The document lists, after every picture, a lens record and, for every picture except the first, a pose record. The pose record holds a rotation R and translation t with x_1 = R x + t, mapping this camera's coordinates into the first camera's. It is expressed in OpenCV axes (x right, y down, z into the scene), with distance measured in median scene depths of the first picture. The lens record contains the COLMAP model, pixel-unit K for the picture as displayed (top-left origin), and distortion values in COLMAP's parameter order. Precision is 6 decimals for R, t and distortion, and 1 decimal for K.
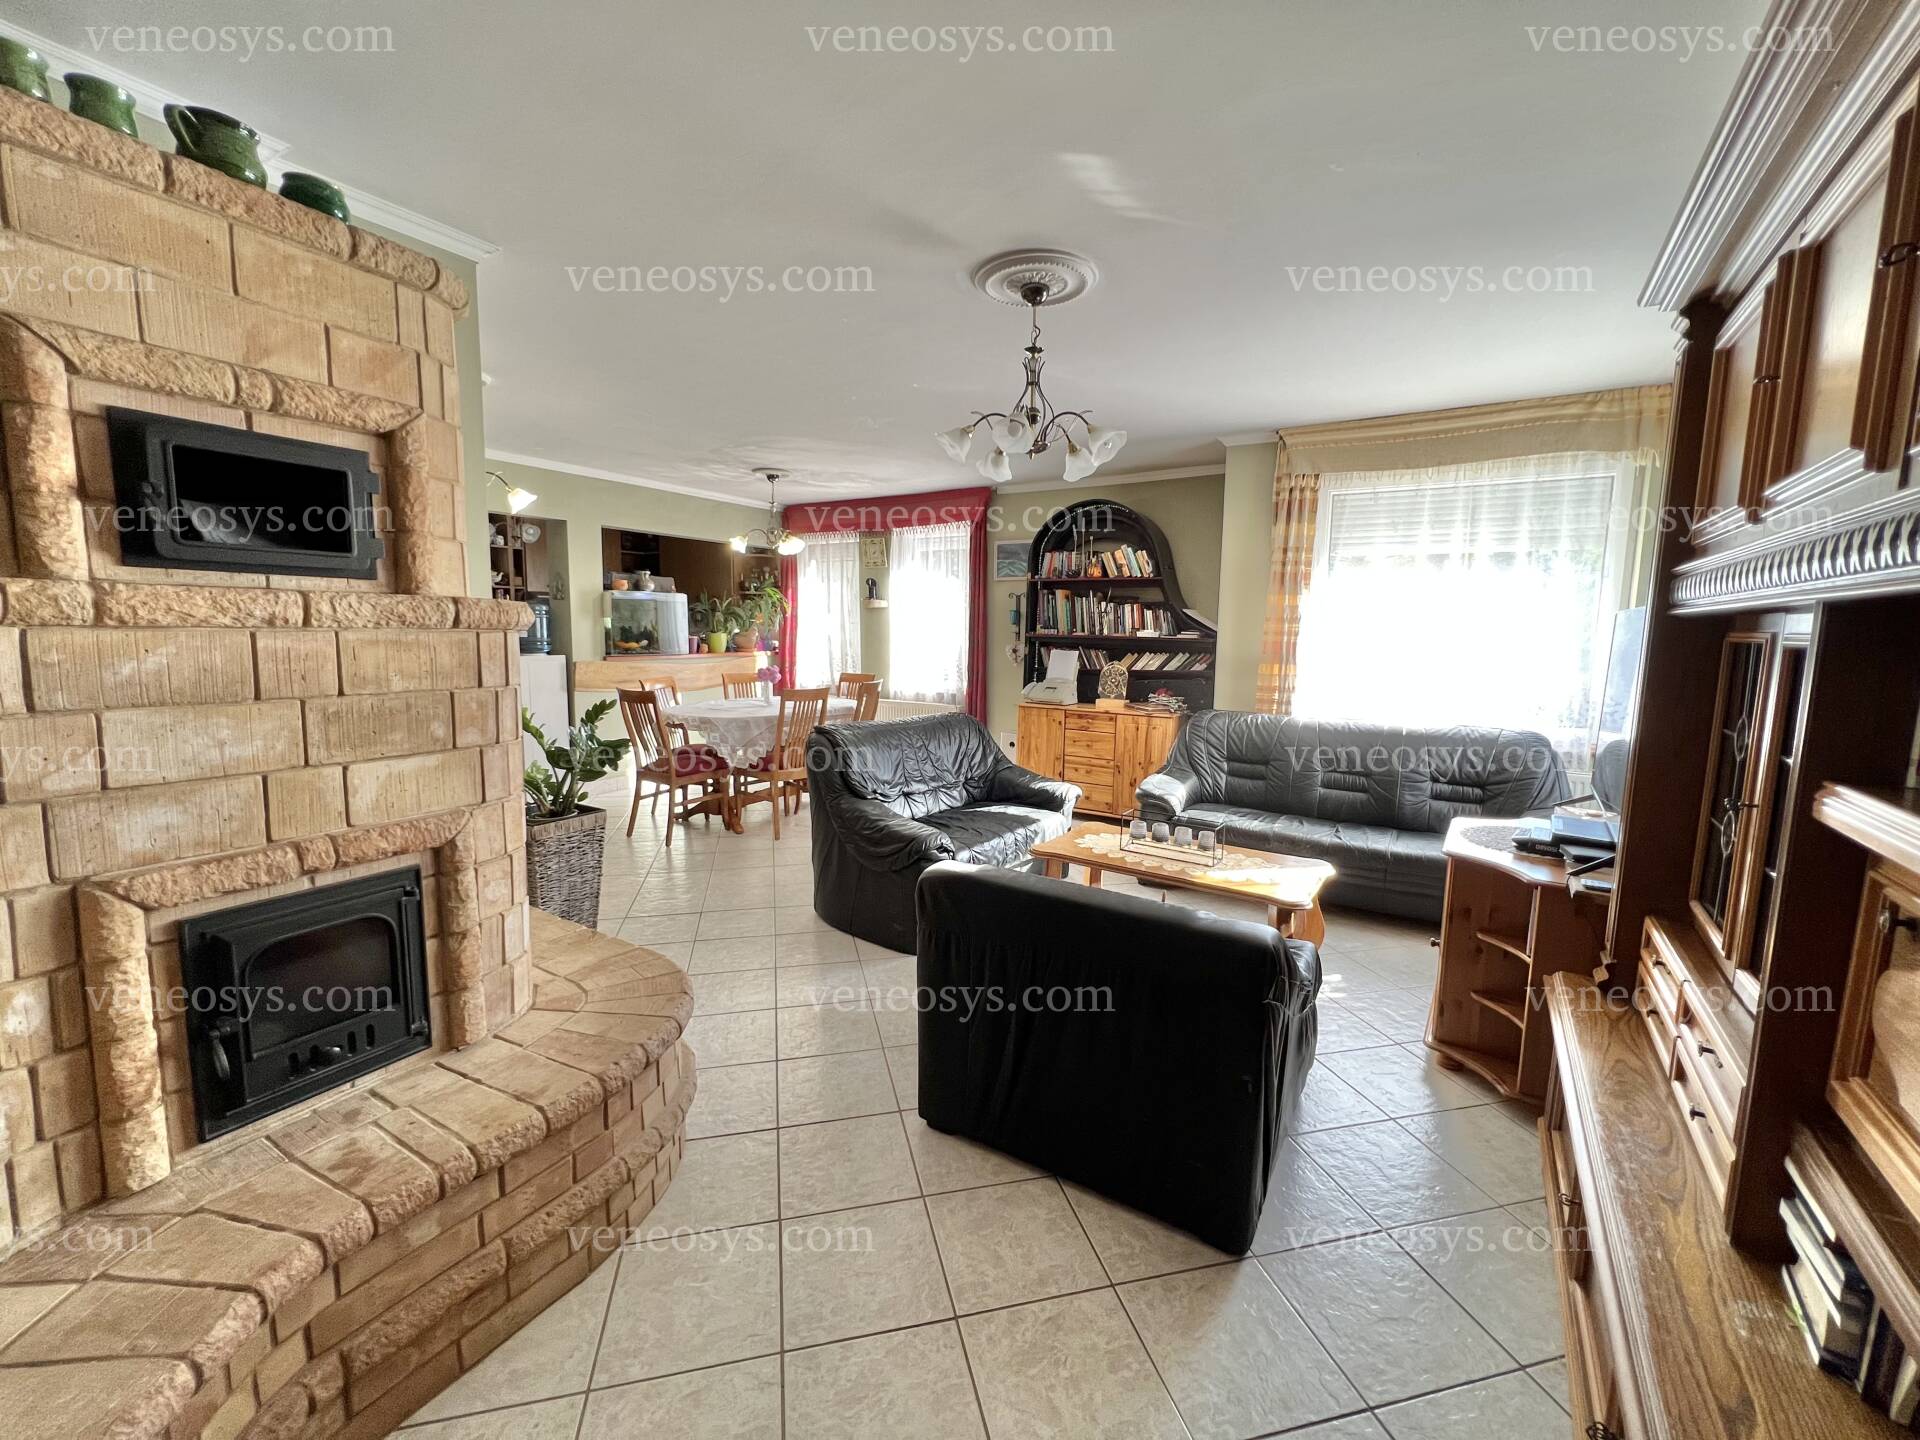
lens RADIAL K [[771.7, 0, 960.0], [0, 771.7, 720.0], [0, 0, 1]] dist [-0.000400, 0.000049]
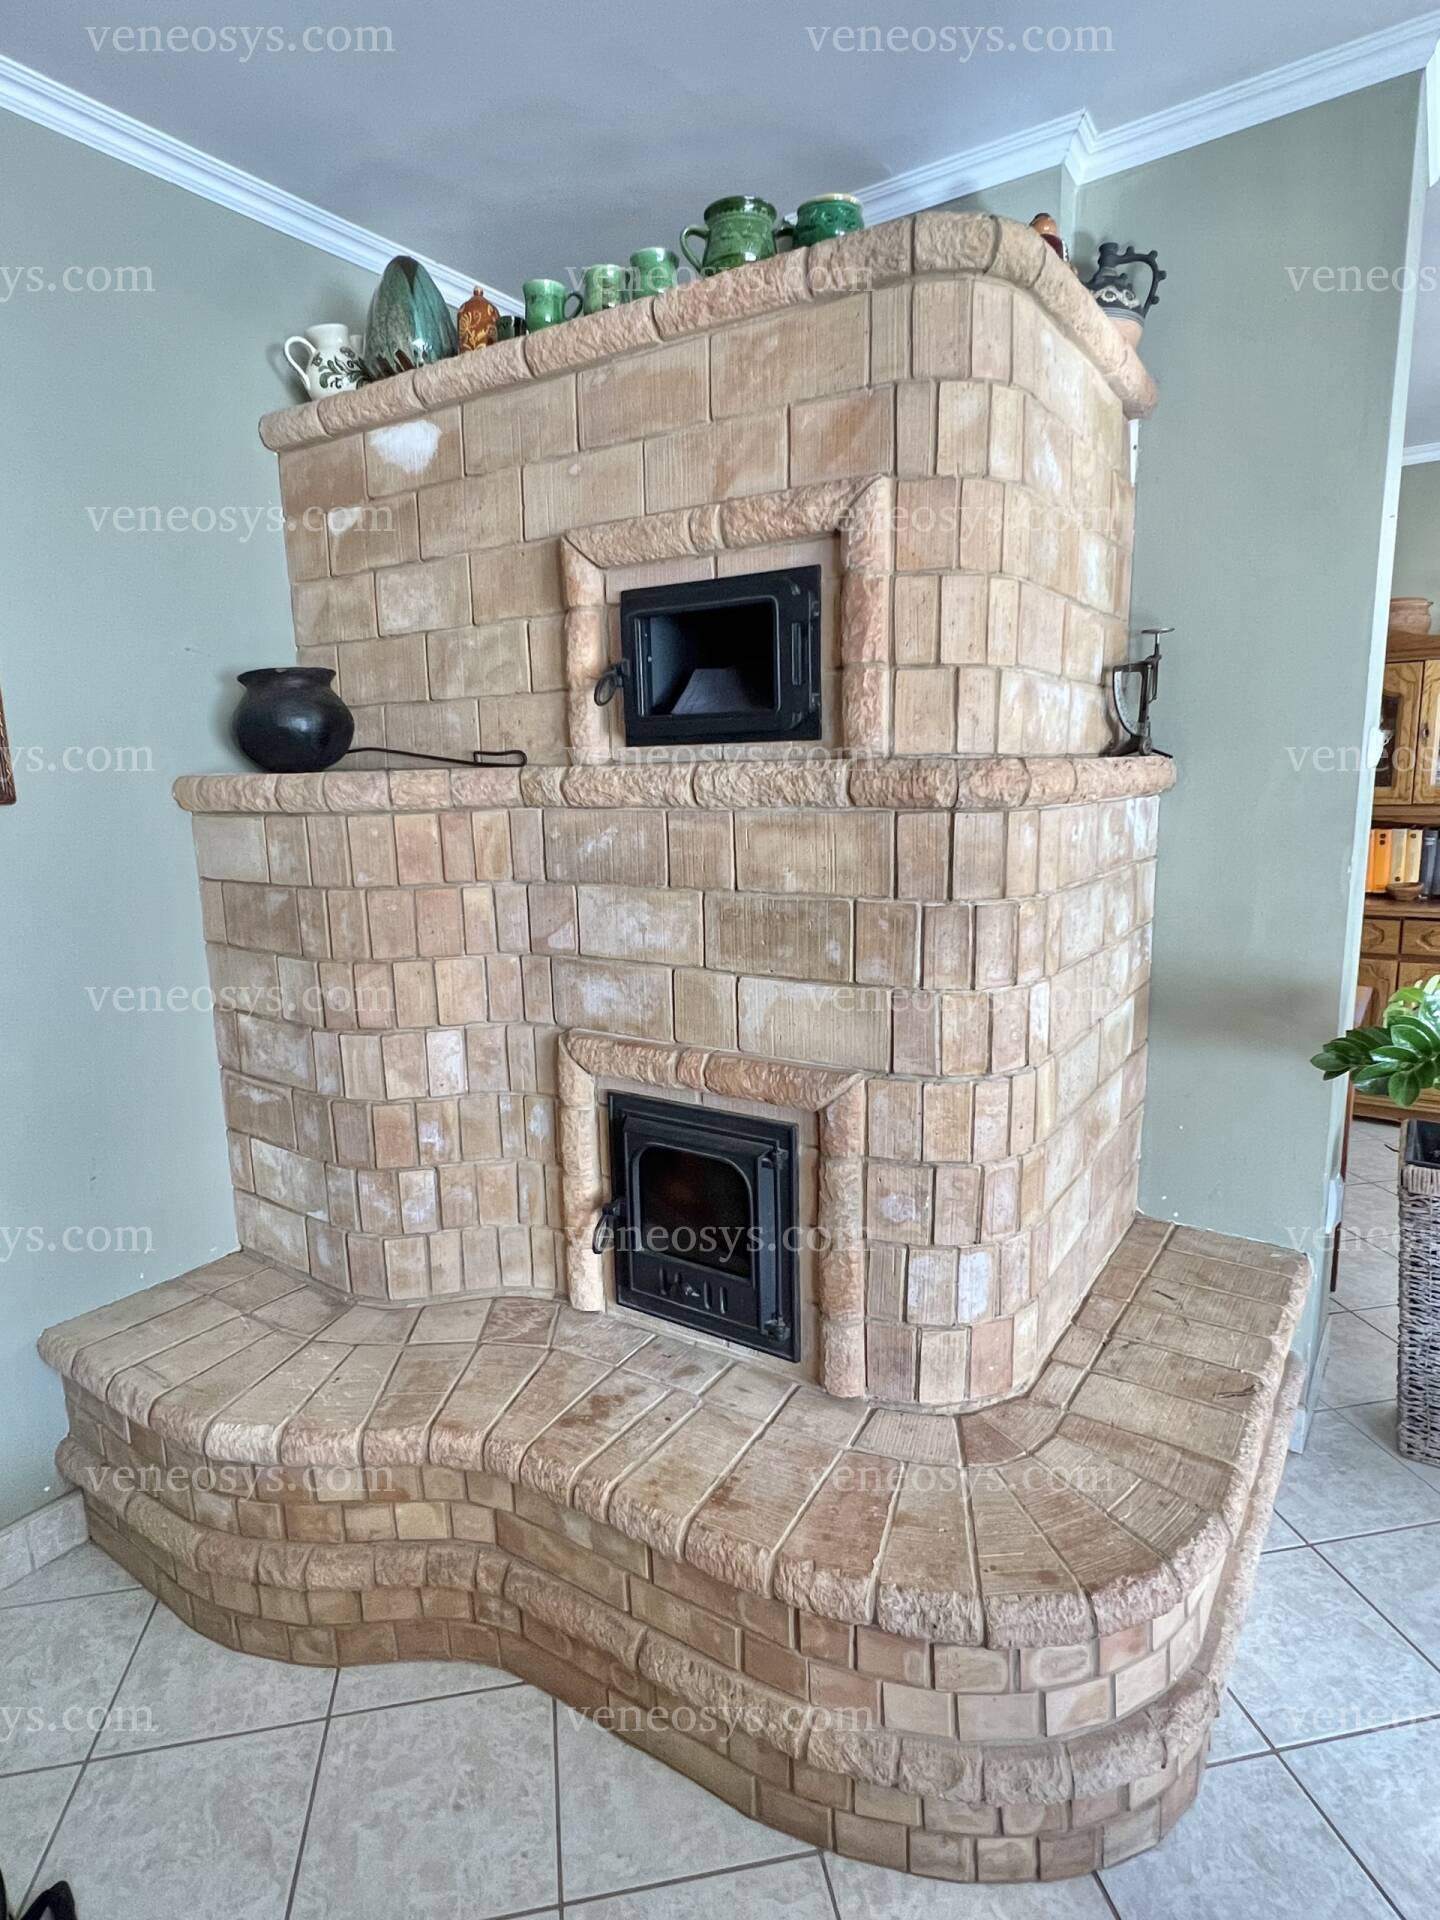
lens RADIAL K [[1025.9, 0, 720.0], [0, 1025.9, 960.0], [0, 0, 1]] dist [0.001681, 0.000049]
pose [[-0.054067, 0.163533, -0.985055, 0.314570], [-0.100899, 0.980554, 0.168324, -0.160951], [0.993426, 0.108492, -0.036516, 1.184362]]
